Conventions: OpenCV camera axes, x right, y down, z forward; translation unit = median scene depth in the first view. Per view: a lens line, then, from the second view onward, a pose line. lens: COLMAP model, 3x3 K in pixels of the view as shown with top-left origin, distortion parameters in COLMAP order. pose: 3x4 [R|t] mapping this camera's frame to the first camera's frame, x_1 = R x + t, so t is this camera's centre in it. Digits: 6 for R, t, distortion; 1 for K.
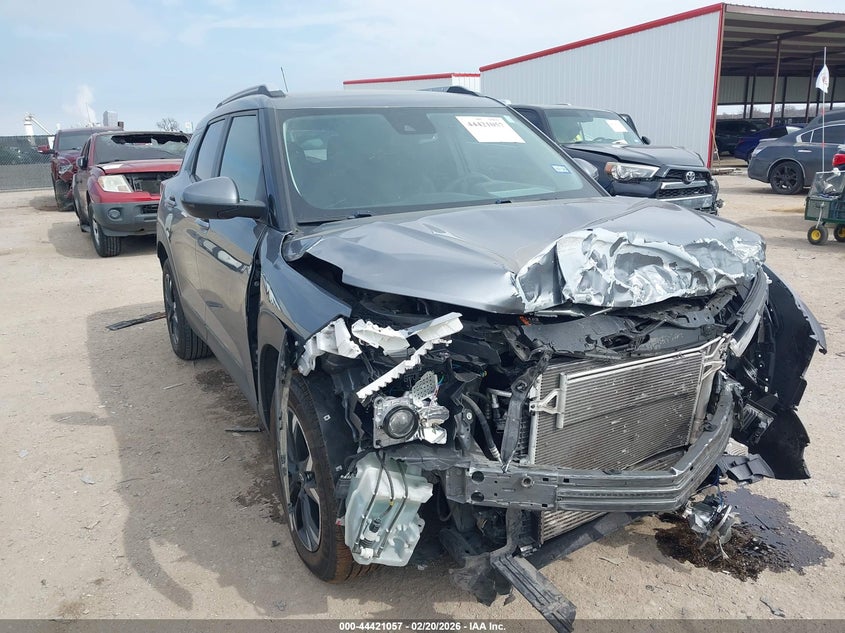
lens RADIAL K [[659.0, 0, 421.3], [0, 659.0, 316.9], [0, 0, 1]] dist [-0.017493, 0.002213]
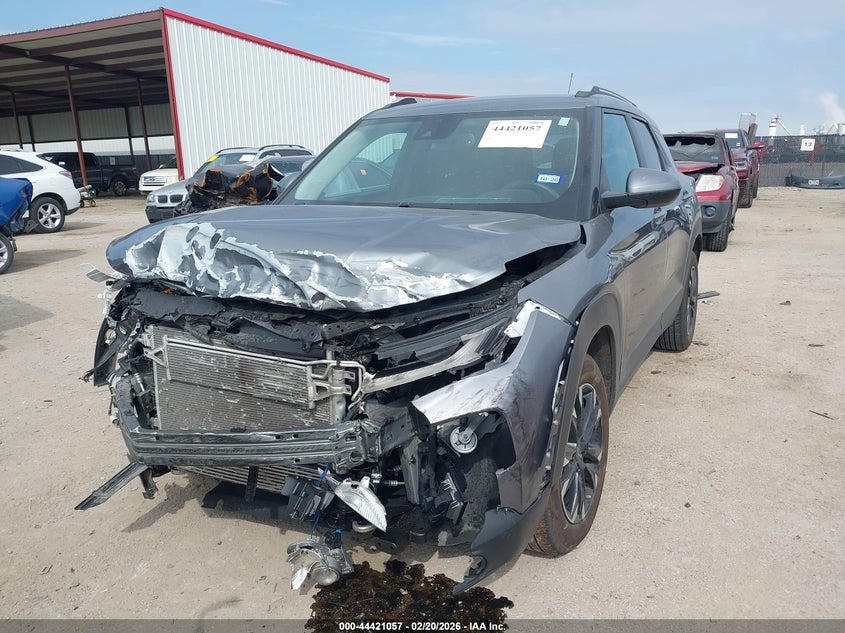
lens RADIAL K [[659.0, 0, 421.3], [0, 659.0, 315.3], [0, 0, 1]] dist [-0.017493, 0.002213]
pose [[0.580448, 0.213750, -0.785742, 1.416875], [-0.214470, 0.970993, 0.105710, -0.178491], [0.785546, 0.107159, 0.609454, 0.605250]]
